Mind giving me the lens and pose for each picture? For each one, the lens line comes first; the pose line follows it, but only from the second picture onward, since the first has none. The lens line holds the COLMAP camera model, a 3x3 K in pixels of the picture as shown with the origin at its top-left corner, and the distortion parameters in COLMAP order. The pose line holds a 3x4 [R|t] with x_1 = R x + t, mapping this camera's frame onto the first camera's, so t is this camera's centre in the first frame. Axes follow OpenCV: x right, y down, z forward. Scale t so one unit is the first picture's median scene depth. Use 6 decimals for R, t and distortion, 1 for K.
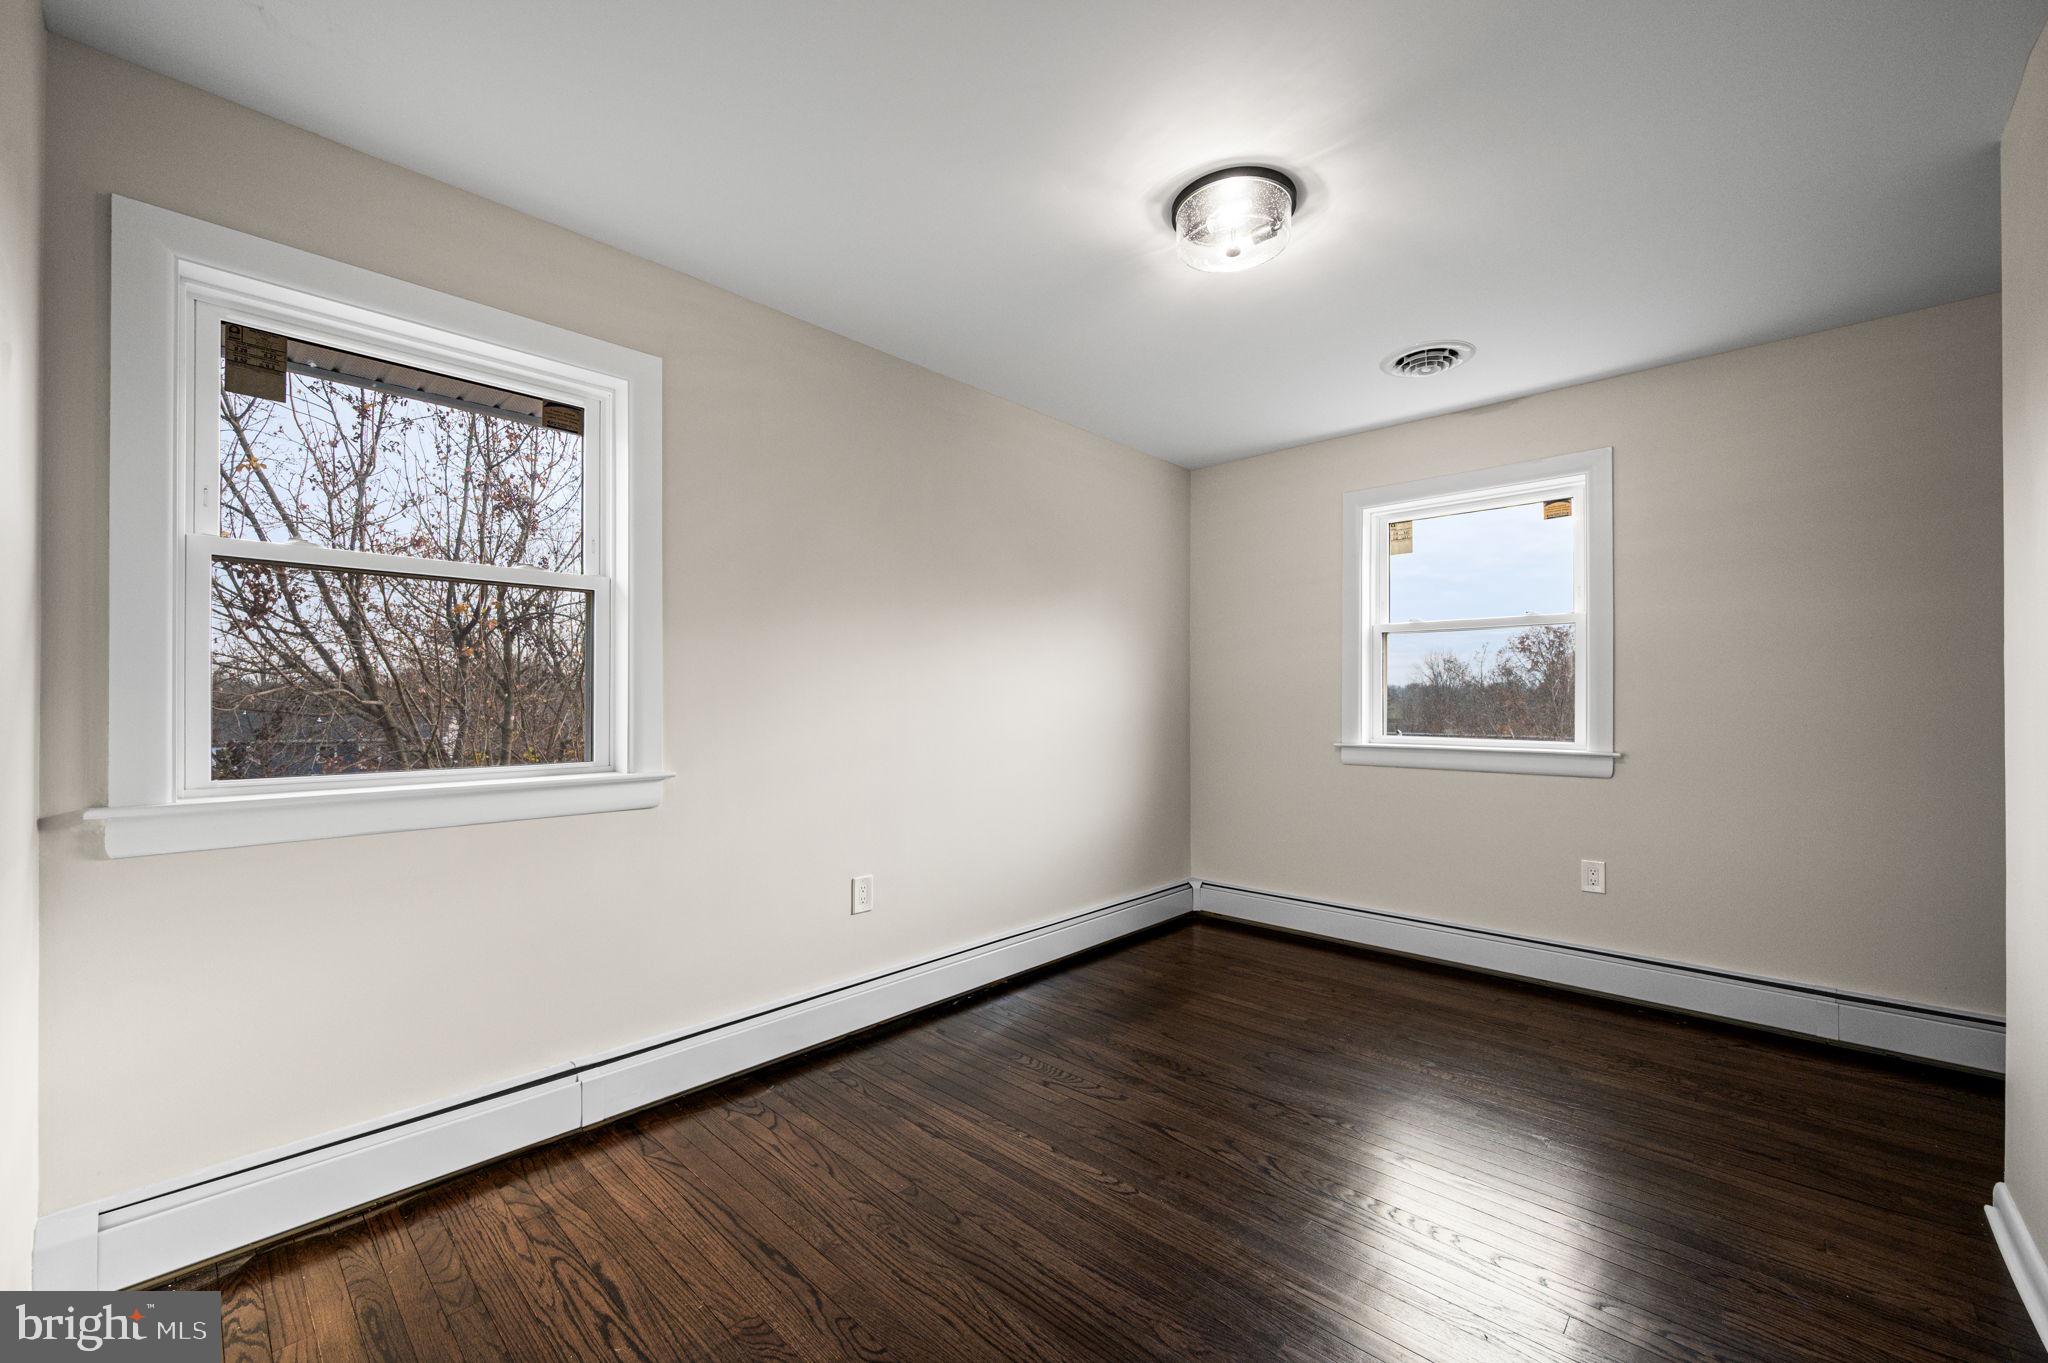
lens RADIAL K [[814.7, 0, 1027.2], [0, 814.7, 688.7], [0, 0, 1]] dist [0.000171, 0.000004]
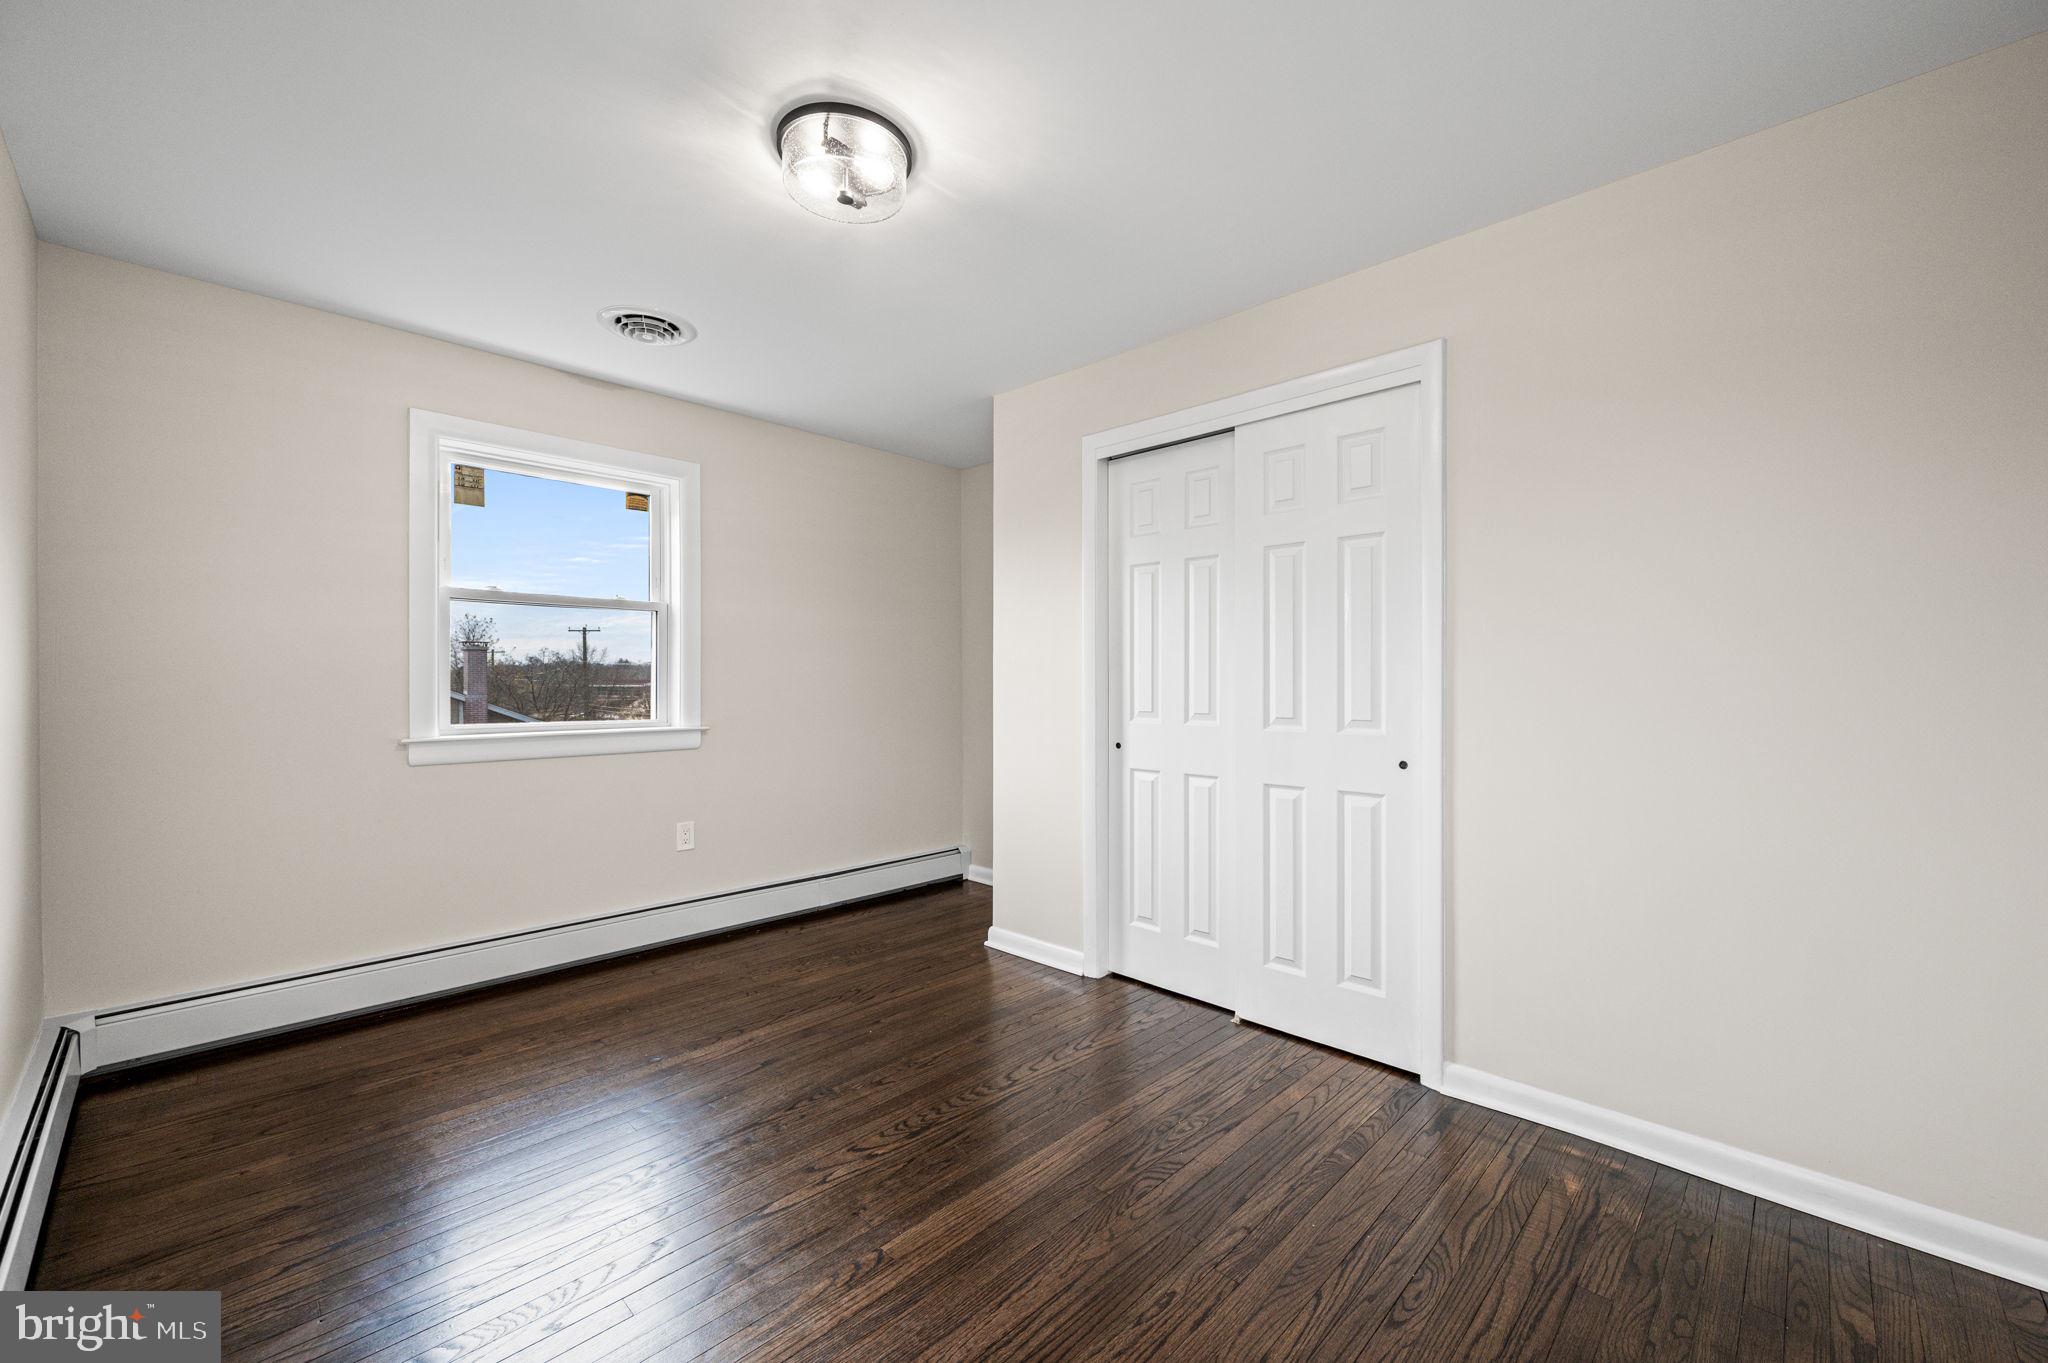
lens RADIAL K [[814.7, 0, 1027.2], [0, 814.7, 688.7], [0, 0, 1]] dist [0.000171, 0.000004]
pose [[0.011293, -0.006484, 0.999915, -0.446382], [-0.014004, 0.999880, 0.006642, 0.009438], [-0.999838, -0.014077, 0.011201, 0.520462]]
